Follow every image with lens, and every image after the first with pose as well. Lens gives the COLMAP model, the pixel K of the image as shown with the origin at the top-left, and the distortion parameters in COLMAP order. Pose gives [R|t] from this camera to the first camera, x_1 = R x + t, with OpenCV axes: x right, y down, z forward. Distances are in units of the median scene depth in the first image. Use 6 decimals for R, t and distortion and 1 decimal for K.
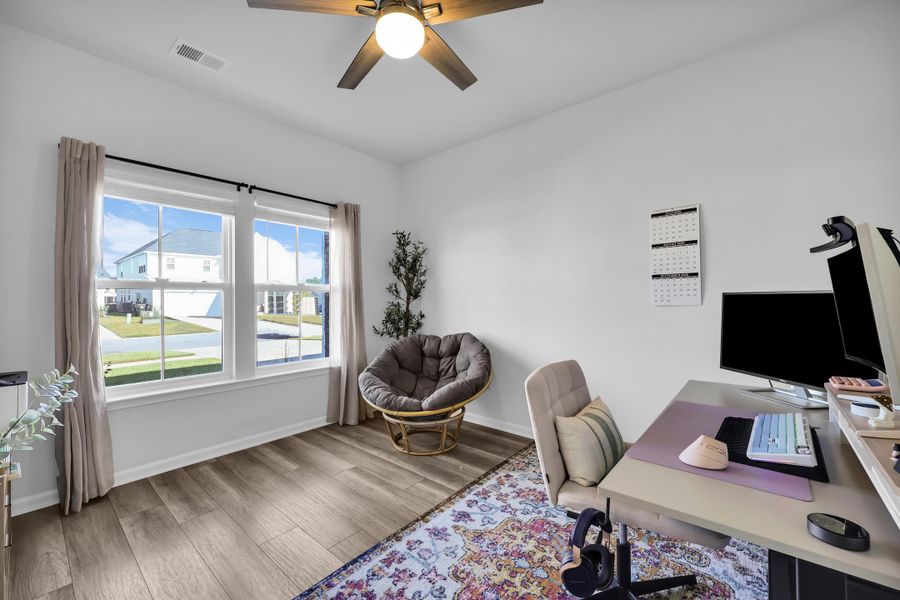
lens RADIAL K [[365.3, 0, 450.0], [0, 365.3, 300.0], [0, 0, 1]] dist [-0.000100, -0.000014]
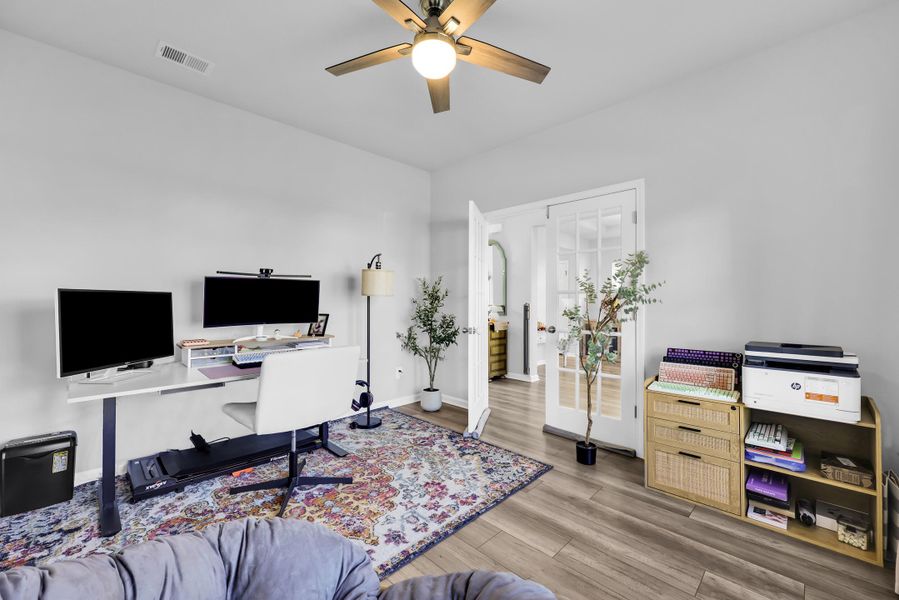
lens RADIAL K [[364.9, 0, 449.5], [0, 364.9, 300.0], [0, 0, 1]] dist [-0.000100, -0.000014]
pose [[-0.997278, 0.002685, 0.073688, -0.271272], [0.002251, 0.999980, -0.005969, 0.015586], [-0.073702, -0.005787, -0.997264, 2.143419]]
